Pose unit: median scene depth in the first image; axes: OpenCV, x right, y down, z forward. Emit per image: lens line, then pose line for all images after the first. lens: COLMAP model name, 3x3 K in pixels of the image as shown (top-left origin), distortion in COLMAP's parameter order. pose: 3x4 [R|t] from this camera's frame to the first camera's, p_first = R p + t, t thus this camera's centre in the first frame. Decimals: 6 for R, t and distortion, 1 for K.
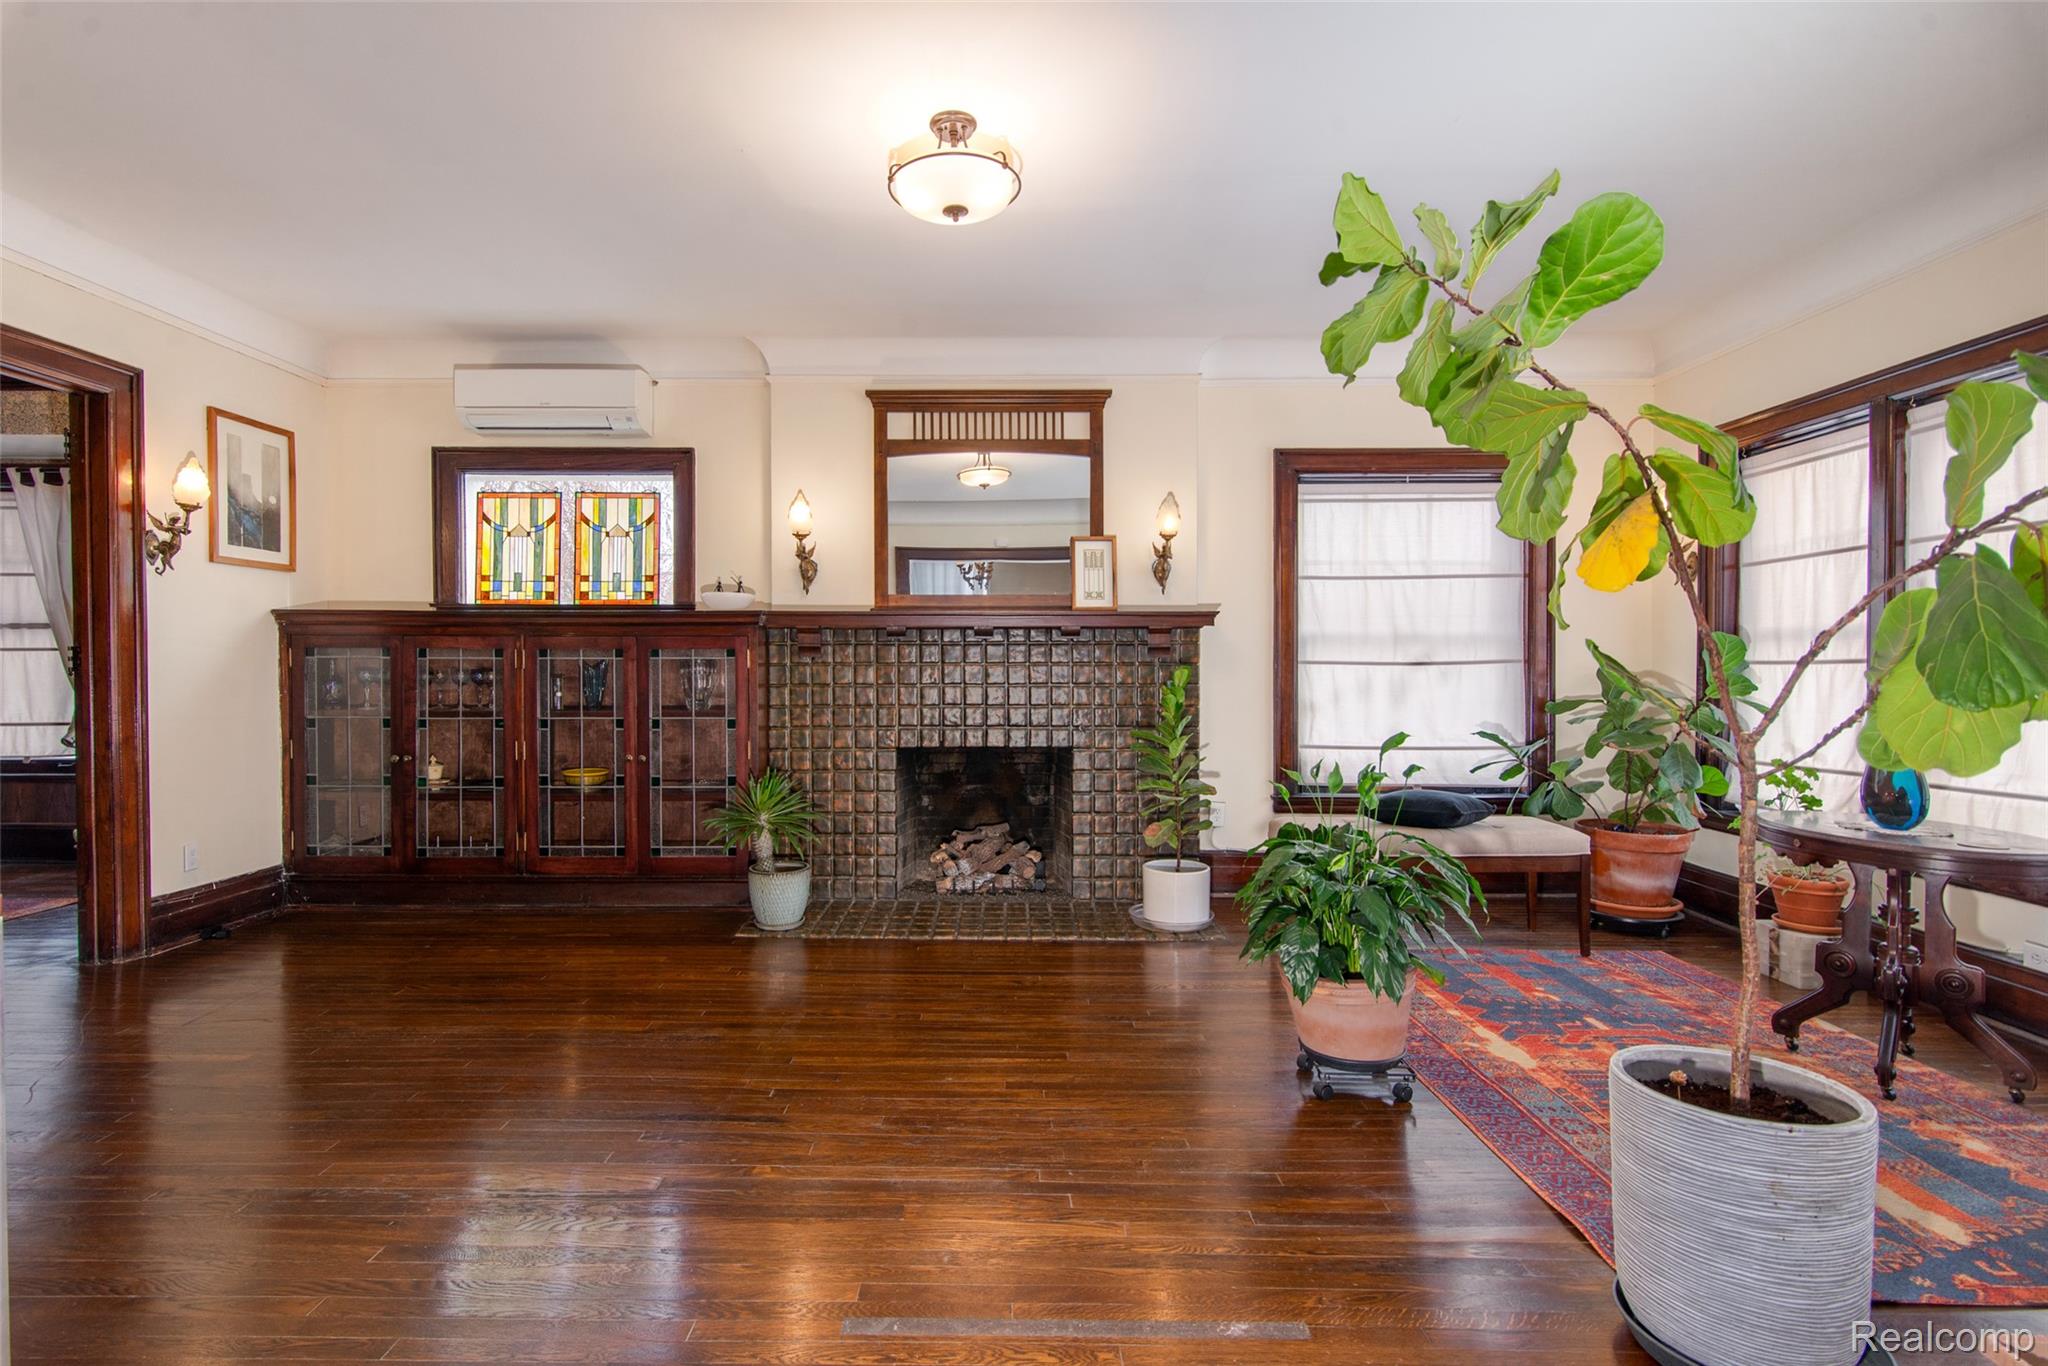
lens RADIAL K [[1001.1, 0, 983.8], [0, 1001.1, 673.8], [0, 0, 1]] dist [-0.001269, -0.000153]
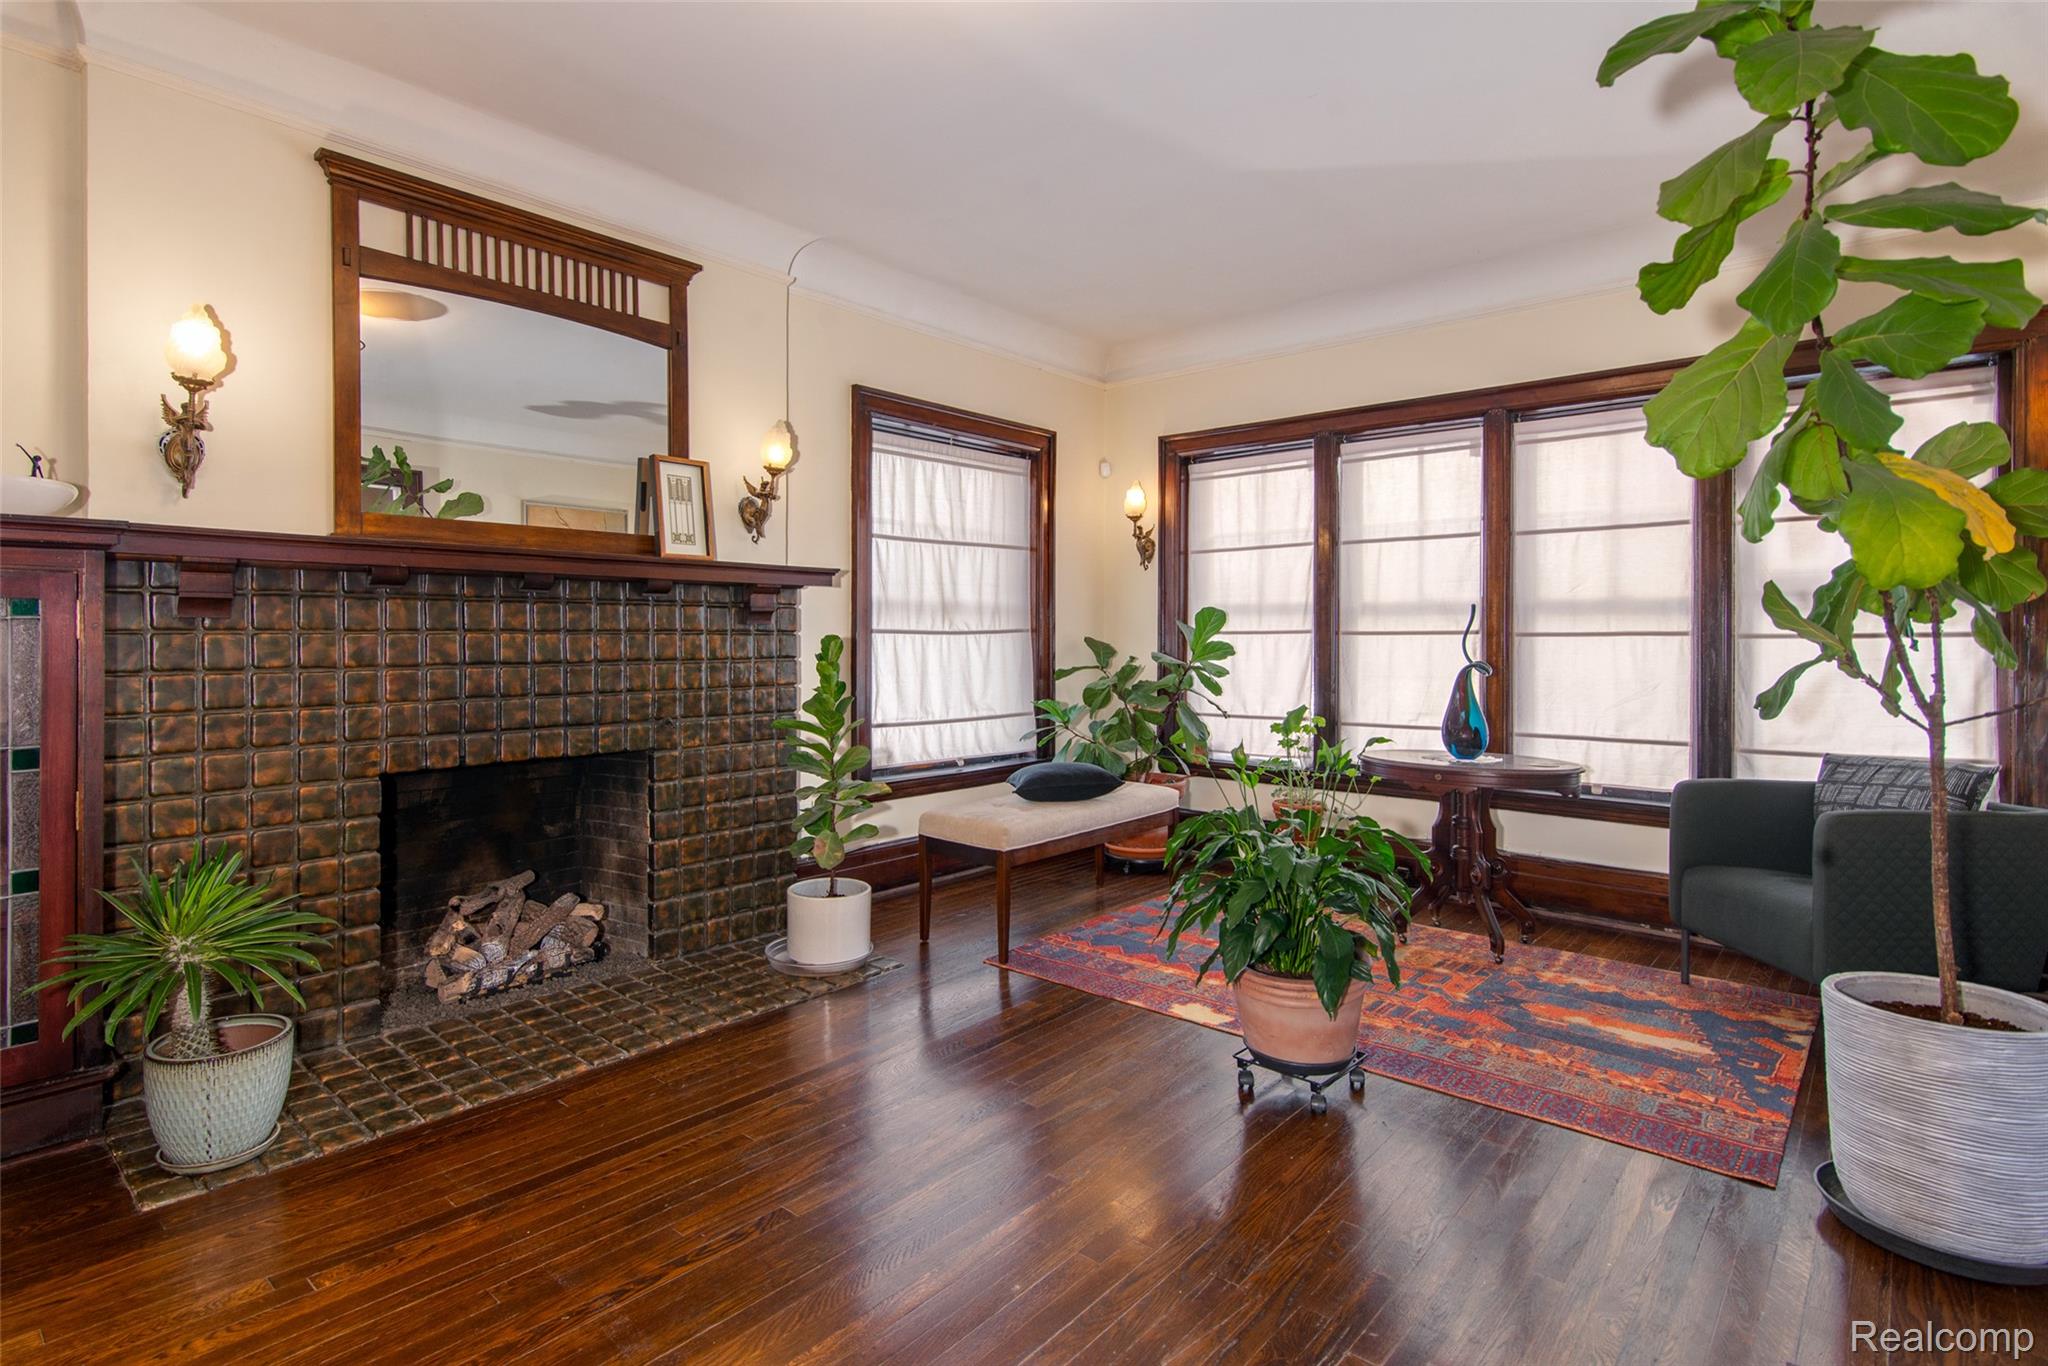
lens RADIAL K [[1031.7, 0, 977.1], [0, 1031.7, 631.2], [0, 0, 1]] dist [0.002186, -0.000218]
pose [[0.654860, 0.002741, 0.755745, -0.315739], [0.004488, 0.999962, -0.007516, -0.003729], [-0.755737, 0.008314, 0.654823, 0.338735]]
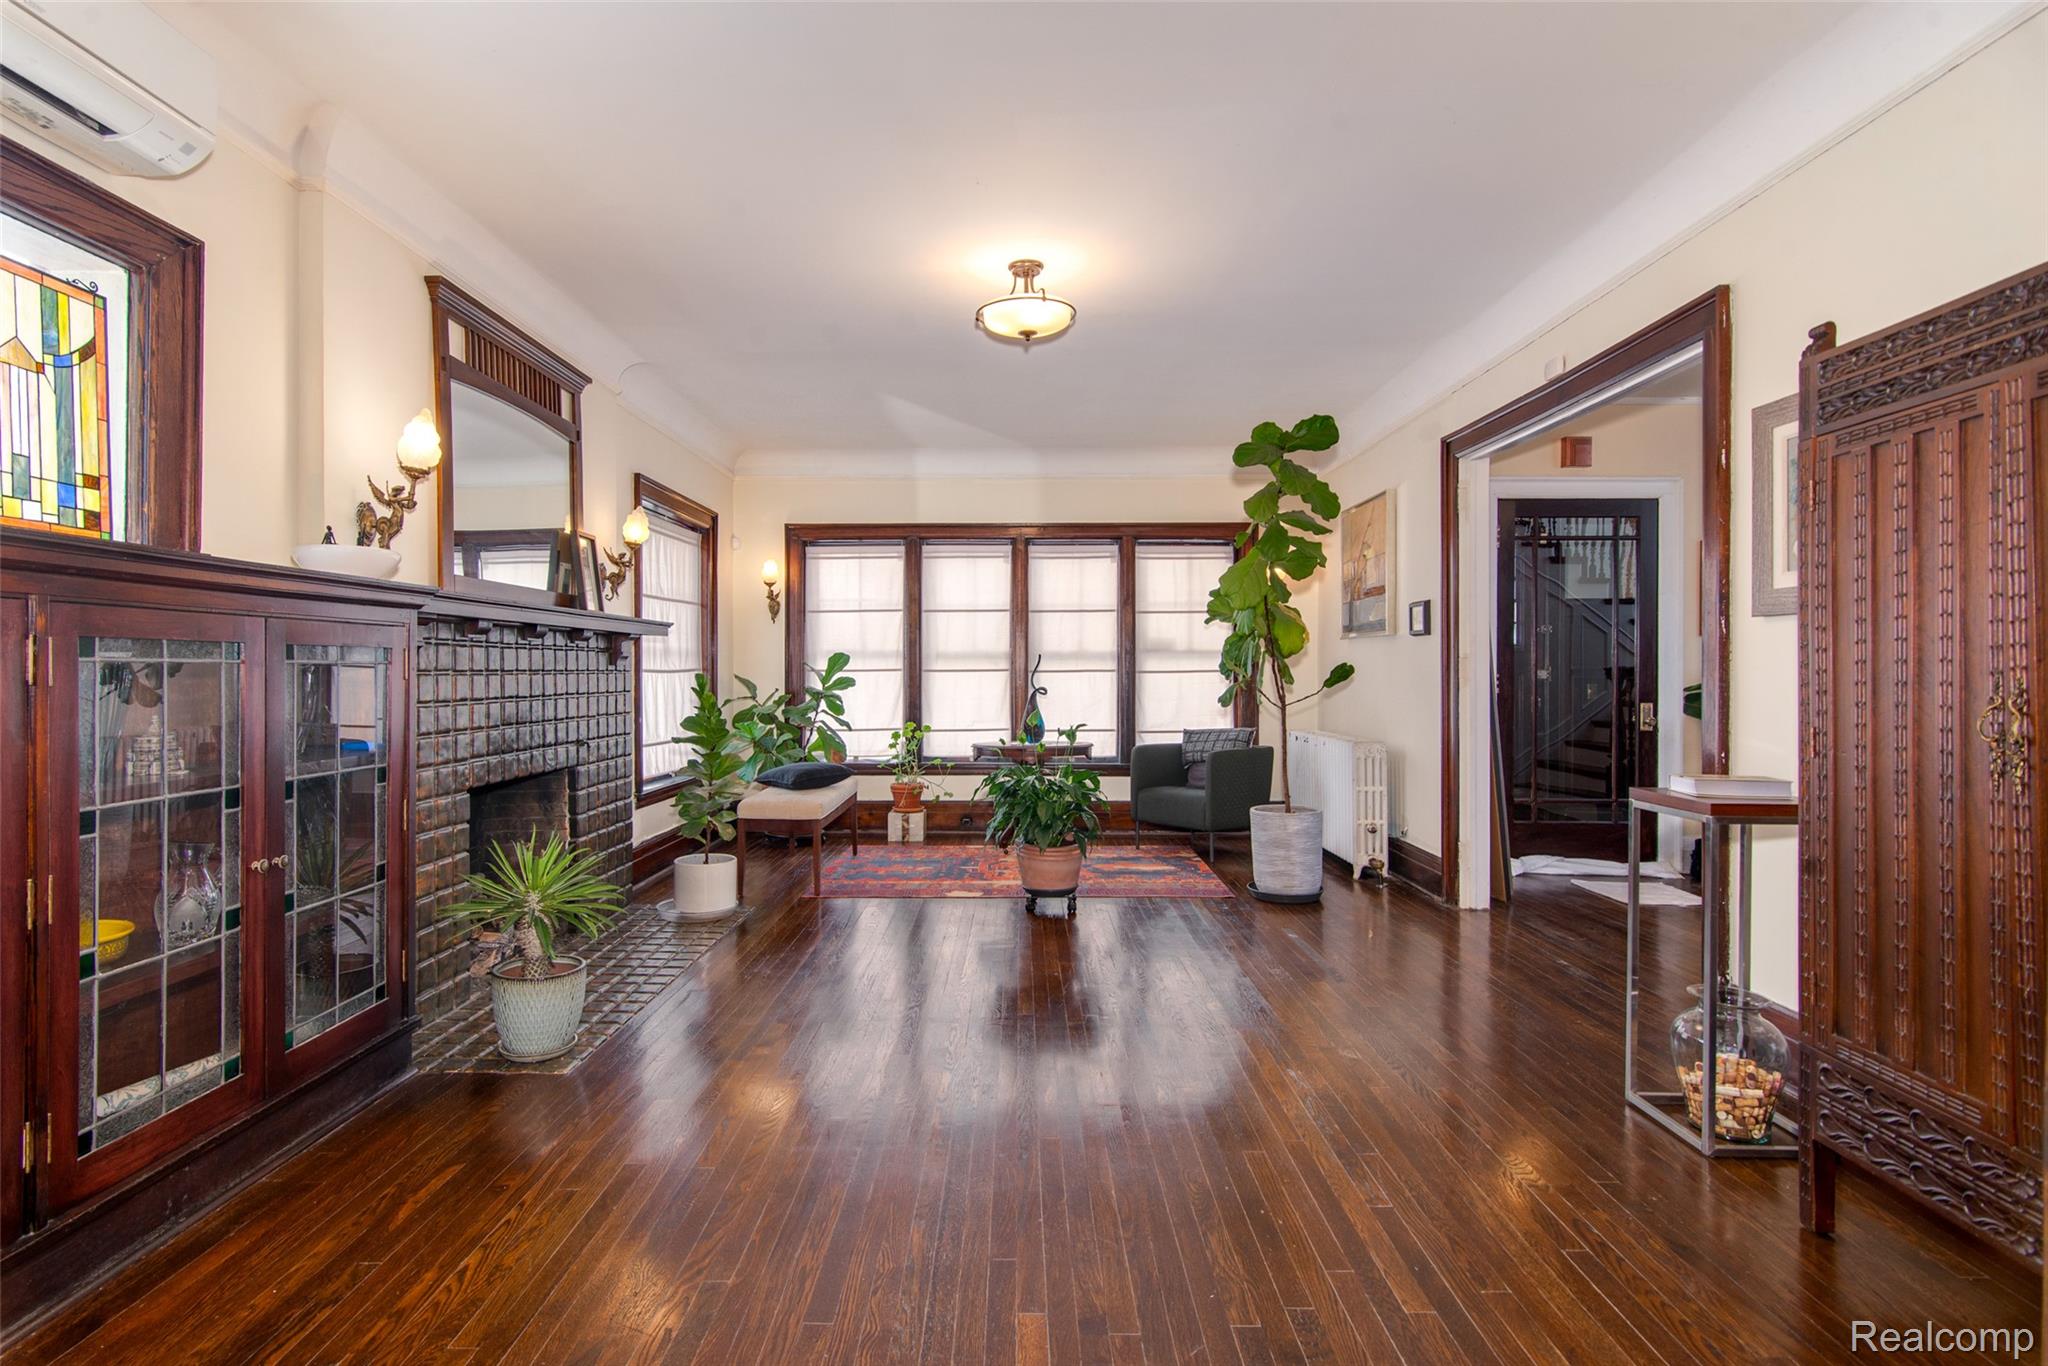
lens RADIAL K [[1020.4, 0, 999.7], [0, 1020.4, 678.4], [0, 0, 1]] dist [0.000680, 0.000314]
pose [[-0.001275, -0.008241, 0.999965, -0.825018], [0.008396, 0.999931, 0.008251, -0.008148], [-0.999964, 0.008406, -0.001206, 0.618308]]
